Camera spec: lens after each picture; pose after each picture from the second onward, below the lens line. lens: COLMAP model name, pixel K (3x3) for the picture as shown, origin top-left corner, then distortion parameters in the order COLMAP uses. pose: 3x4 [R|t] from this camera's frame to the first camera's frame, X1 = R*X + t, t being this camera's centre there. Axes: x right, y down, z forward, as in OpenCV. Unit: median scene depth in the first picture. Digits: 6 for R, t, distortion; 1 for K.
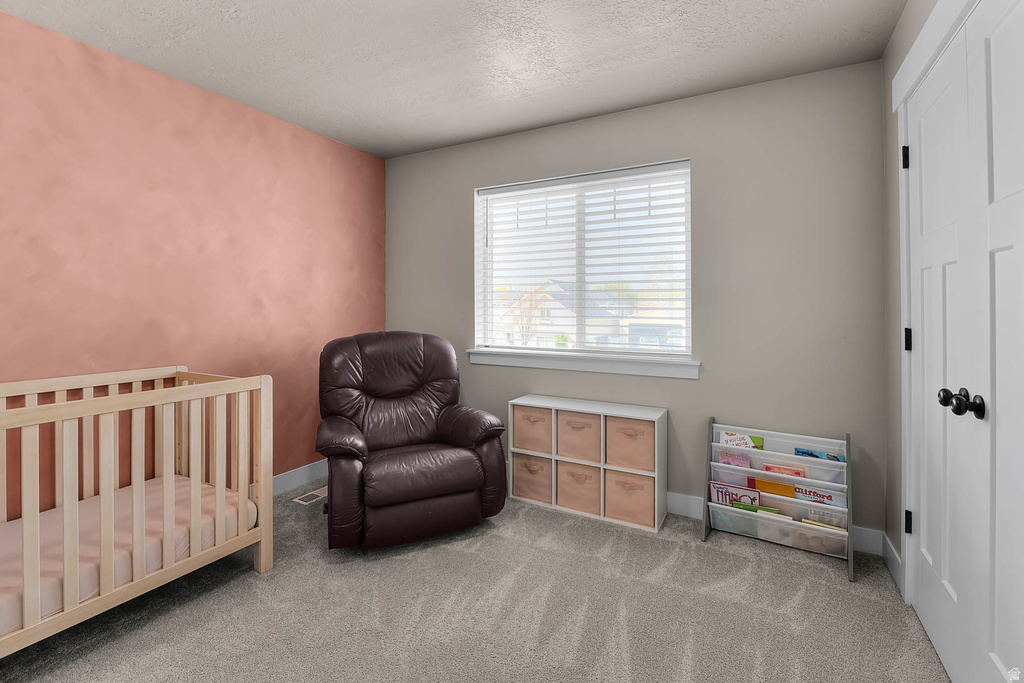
lens RADIAL K [[456.6, 0, 510.0], [0, 456.6, 305.8], [0, 0, 1]] dist [-0.002215, -0.005214]
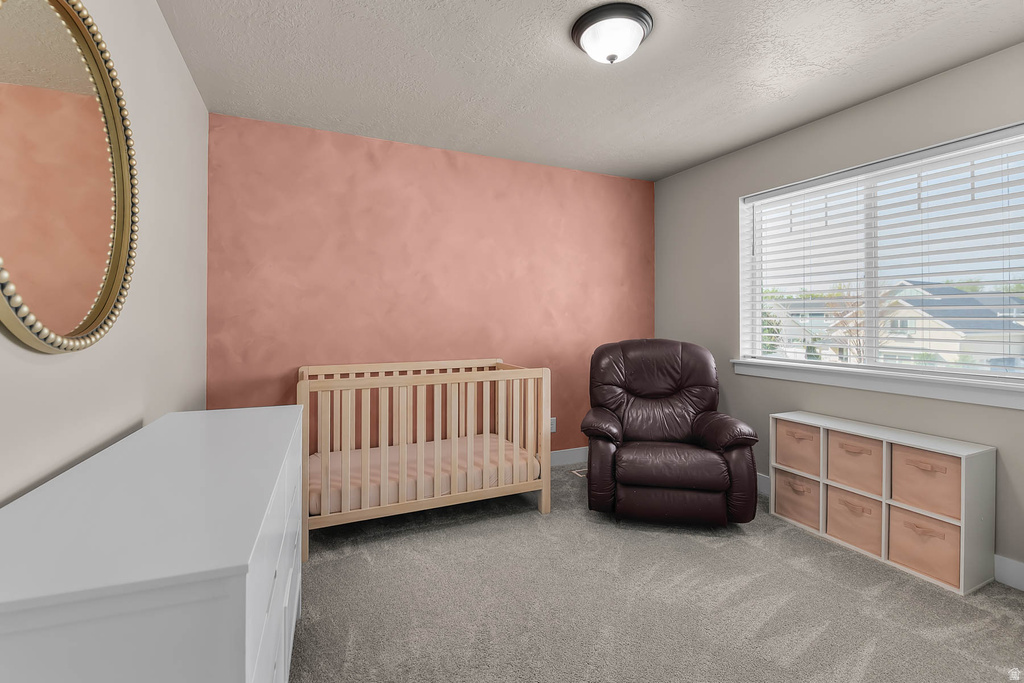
lens RADIAL K [[456.6, 0, 510.0], [0, 456.6, 305.8], [0, 0, 1]] dist [-0.002215, -0.005214]
pose [[0.801000, -0.017196, -0.598418, 0.148611], [0.004594, 0.999734, -0.022579, -0.001684], [0.598647, 0.015337, 0.800866, -0.116165]]
